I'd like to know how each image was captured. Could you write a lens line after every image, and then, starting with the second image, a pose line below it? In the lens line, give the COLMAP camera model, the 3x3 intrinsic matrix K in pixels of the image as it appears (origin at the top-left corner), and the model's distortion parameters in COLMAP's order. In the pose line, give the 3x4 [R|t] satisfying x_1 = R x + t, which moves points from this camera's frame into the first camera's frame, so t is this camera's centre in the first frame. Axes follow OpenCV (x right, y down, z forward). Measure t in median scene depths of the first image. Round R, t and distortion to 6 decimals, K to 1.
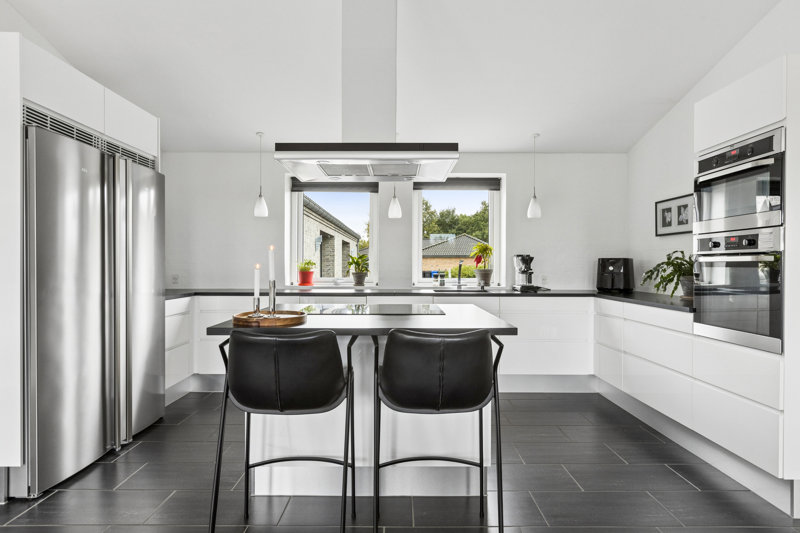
lens RADIAL K [[427.5, 0, 398.8], [0, 427.5, 267.0], [0, 0, 1]] dist [-0.000005, 0.000508]
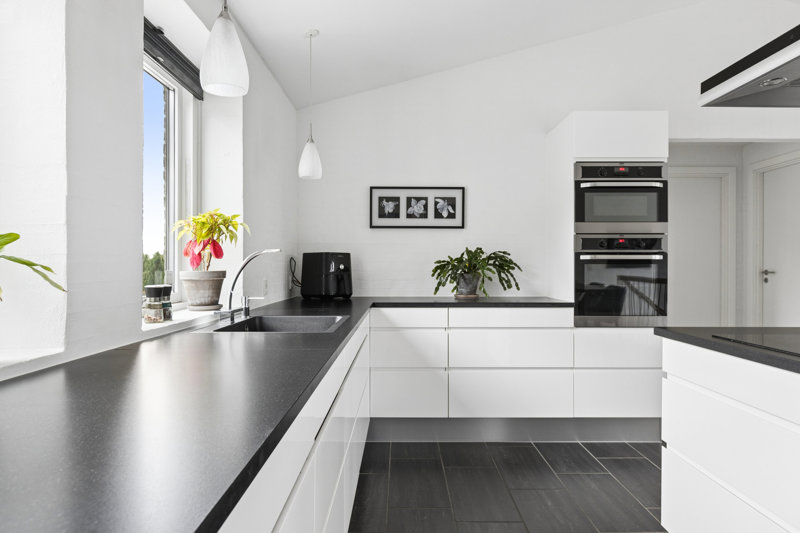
lens RADIAL K [[496.6, 0, 399.2], [0, 496.6, 266.8], [0, 0, 1]] dist [-0.001624, -0.000266]
pose [[0.002160, -0.002886, 0.999994, -0.369994], [0.004296, 0.999987, 0.002877, 0.000920], [-0.999988, 0.004290, 0.002173, 0.969755]]
